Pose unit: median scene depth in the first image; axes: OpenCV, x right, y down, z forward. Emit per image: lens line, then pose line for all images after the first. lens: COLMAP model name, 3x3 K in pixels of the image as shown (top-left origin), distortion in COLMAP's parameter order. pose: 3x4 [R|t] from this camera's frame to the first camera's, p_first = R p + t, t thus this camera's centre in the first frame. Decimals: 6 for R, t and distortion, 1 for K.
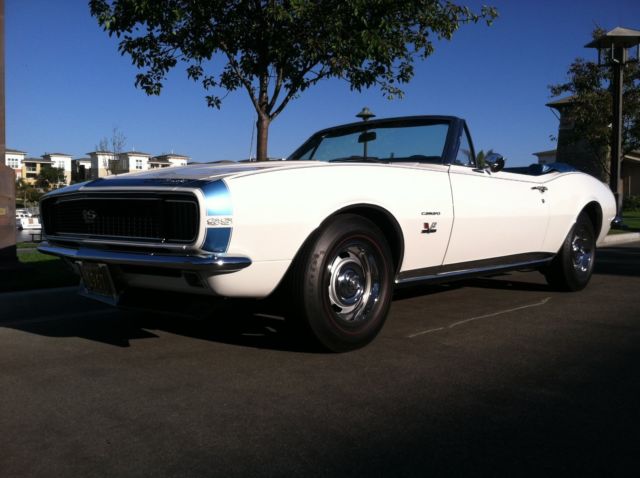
lens RADIAL K [[605.9, 0, 320.0], [0, 605.9, 239.0], [0, 0, 1]] dist [0.067360, -0.187750]
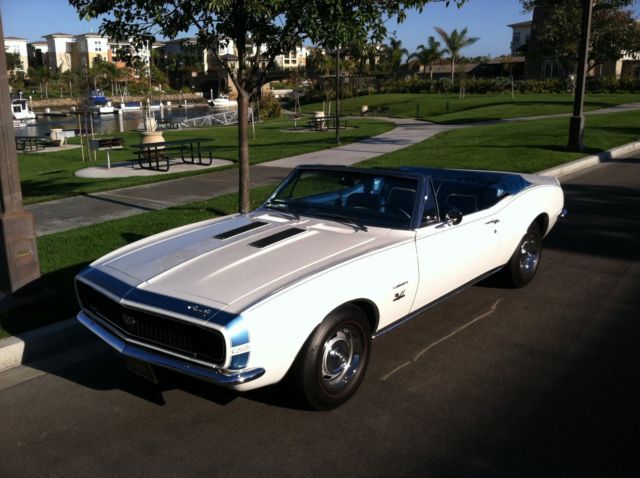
lens RADIAL K [[605.9, 0, 320.0], [0, 605.9, 239.0], [0, 0, 1]] dist [0.067360, -0.187750]
pose [[0.998703, -0.028953, 0.041891, -0.010750], [0.020175, 0.980288, 0.196543, -0.134337], [-0.046756, -0.195443, 0.979600, -0.065693]]
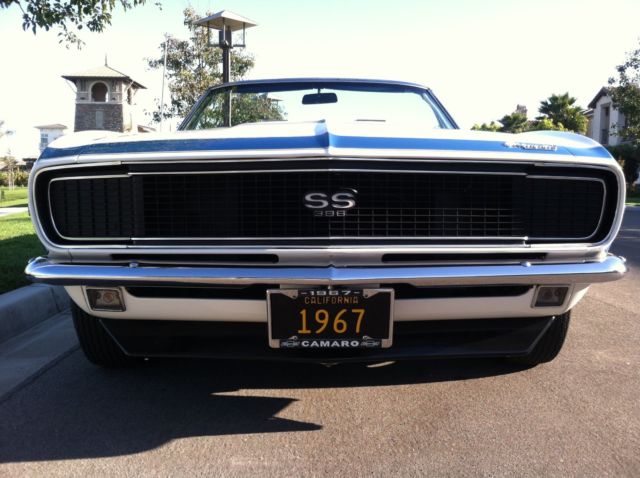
lens RADIAL K [[614.8, 0, 320.0], [0, 614.8, 239.0], [0, 0, 1]] dist [0.061503, -0.204415]
pose [[0.719746, -0.059265, 0.691703, -0.234178], [0.032832, 0.998141, 0.051358, -0.010688], [-0.693460, -0.014255, 0.720354, 0.187821]]
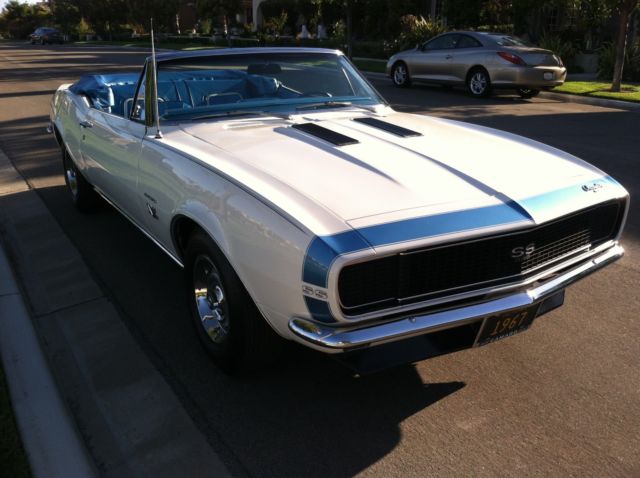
lens RADIAL K [[613.7, 0, 306.8], [0, 613.7, 239.2], [0, 0, 1]] dist [0.000015, -0.083263]
pose [[0.268101, -0.318594, 0.909187, -0.359683], [0.054682, 0.947247, 0.315806, -0.098214], [-0.961838, -0.034952, 0.271379, 0.322896]]
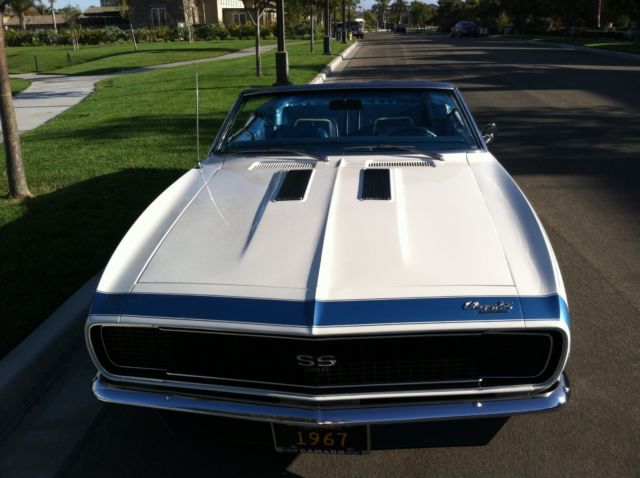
lens RADIAL K [[605.9, 0, 320.0], [0, 605.9, 239.0], [0, 0, 1]] dist [0.067360, -0.187750]
pose [[0.784549, -0.228393, 0.576471, -0.224138], [0.063439, 0.954379, 0.291780, -0.111094], [-0.616813, -0.192345, 0.763247, 0.156779]]
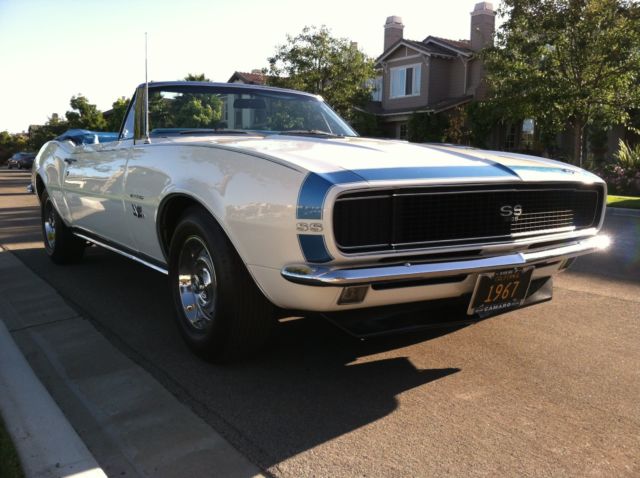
lens RADIAL K [[613.7, 0, 306.8], [0, 613.7, 239.2], [0, 0, 1]] dist [0.000015, -0.083263]
pose [[0.223040, -0.125404, 0.966709, -0.375247], [0.046947, 0.991922, 0.117843, -0.033974], [-0.973678, 0.019100, 0.227125, 0.330533]]
